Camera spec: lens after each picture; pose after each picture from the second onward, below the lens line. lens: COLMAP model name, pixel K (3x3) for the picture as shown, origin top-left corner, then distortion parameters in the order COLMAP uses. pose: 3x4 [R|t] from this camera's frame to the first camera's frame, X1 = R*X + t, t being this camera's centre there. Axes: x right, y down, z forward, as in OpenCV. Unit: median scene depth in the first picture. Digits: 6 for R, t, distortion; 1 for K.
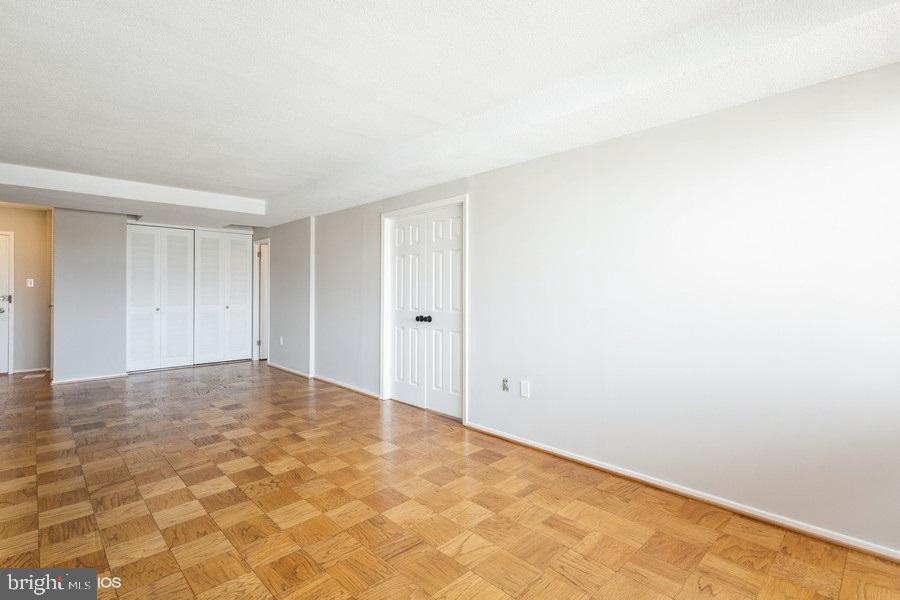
lens RADIAL K [[406.1, 0, 459.6], [0, 406.1, 296.6], [0, 0, 1]] dist [-0.001153, -0.000189]
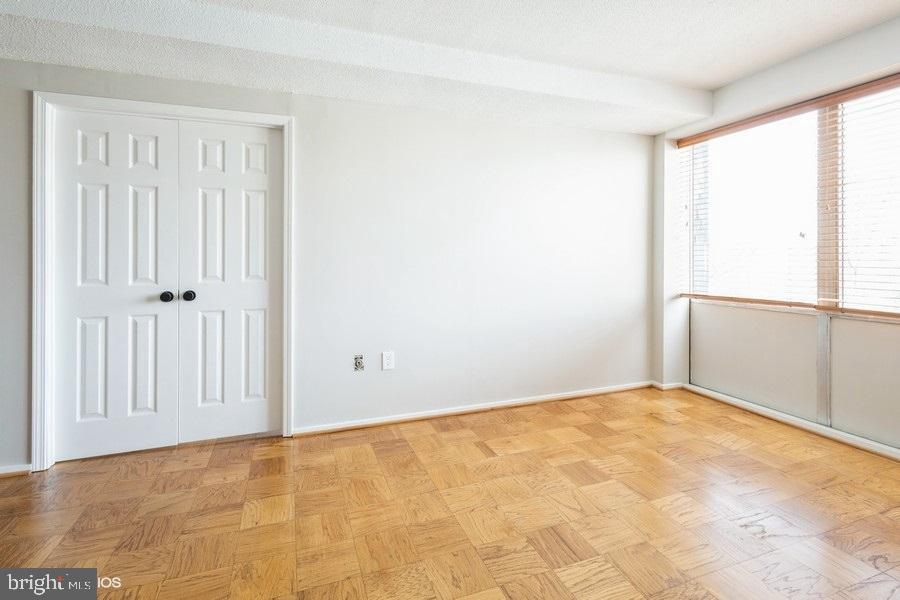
lens RADIAL K [[420.4, 0, 449.0], [0, 420.4, 259.6], [0, 0, 1]] dist [-0.001076, -0.000674]
pose [[0.436956, -0.015381, 0.899351, -0.510295], [0.009204, 0.999878, 0.012629, -0.004125], [-0.899436, 0.002759, 0.437044, 0.397577]]
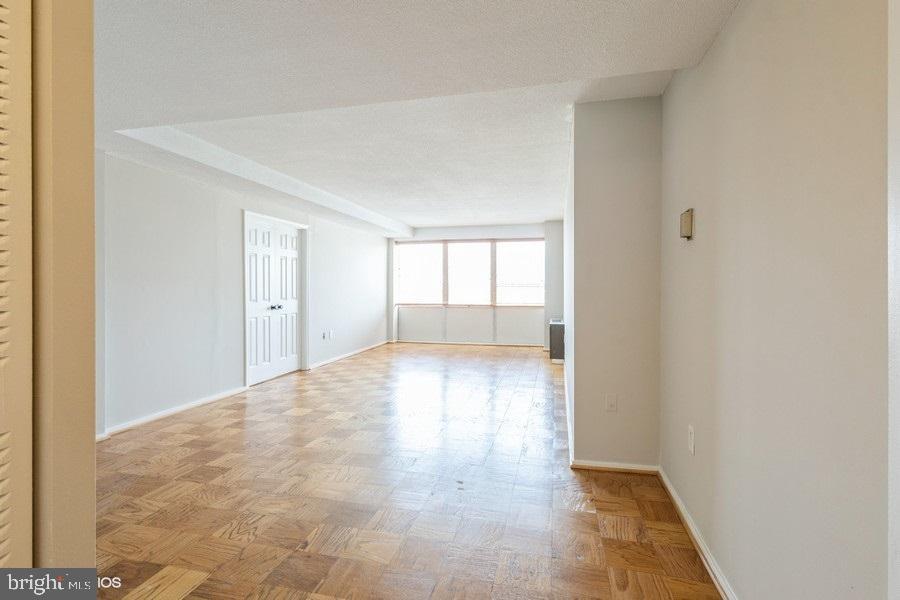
lens RADIAL K [[428.2, 0, 455.7], [0, 428.2, 287.5], [0, 0, 1]] dist [0.001892, -0.000029]
pose [[-0.517640, -0.007841, 0.855563, -1.665127], [-0.002638, 0.999968, 0.007569, -0.020777], [-0.855595, 0.001661, -0.517644, 1.319445]]
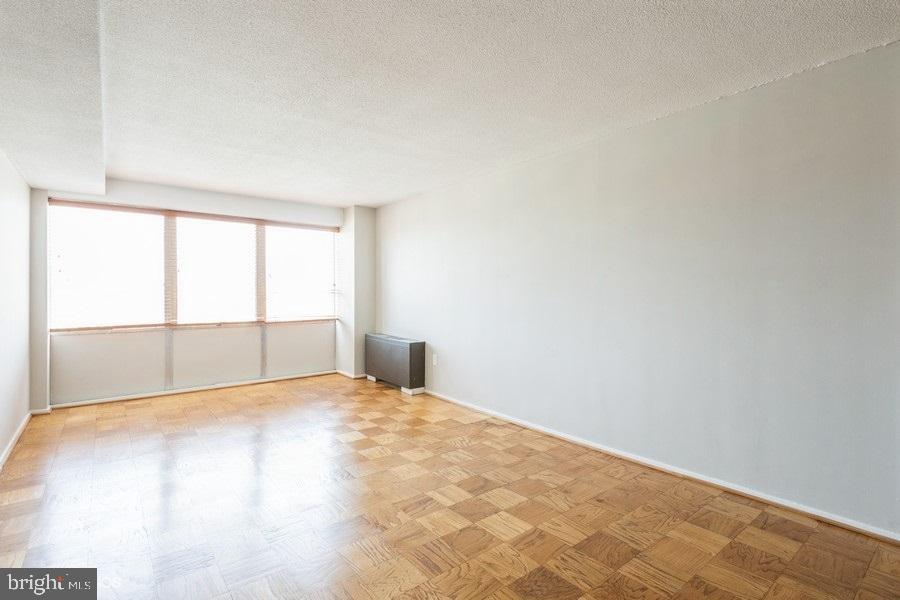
lens RADIAL K [[431.5, 0, 449.9], [0, 431.5, 292.1], [0, 0, 1]] dist [0.009711, -0.000293]
pose [[-0.992126, -0.006031, 0.125101, -0.628574], [-0.005607, 0.999977, 0.003738, -0.019689], [-0.125120, 0.003008, -0.992137, 1.382334]]
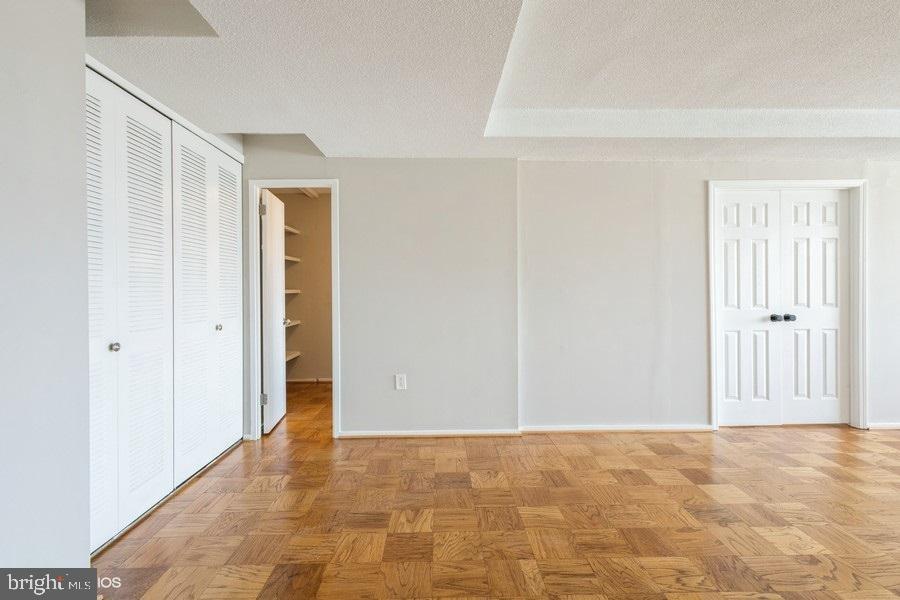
lens RADIAL K [[431.5, 0, 449.9], [0, 431.5, 292.1], [0, 0, 1]] dist [0.009711, -0.000293]
pose [[0.695957, -0.016676, 0.717889, -1.302993], [0.014627, 0.999852, 0.009046, -0.017328], [-0.717934, 0.004205, 0.696098, 0.944072]]
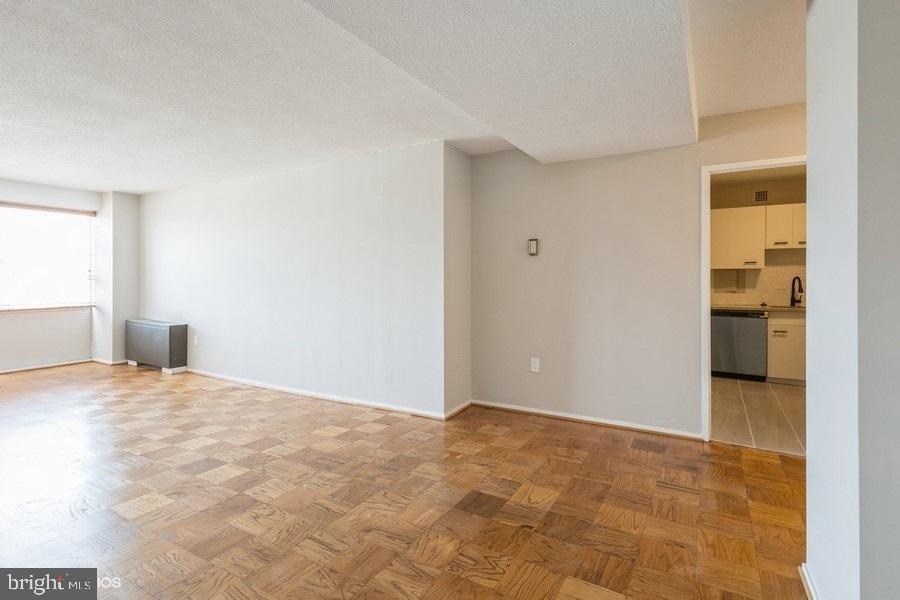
lens RADIAL K [[441.5, 0, 454.0], [0, 441.5, 278.8], [0, 0, 1]] dist [0.004330, -0.000061]
pose [[-0.968994, -0.007851, -0.246960, -0.894001], [-0.008558, 0.999962, 0.001789, -0.022977], [0.246936, 0.003847, -0.969024, 1.734063]]
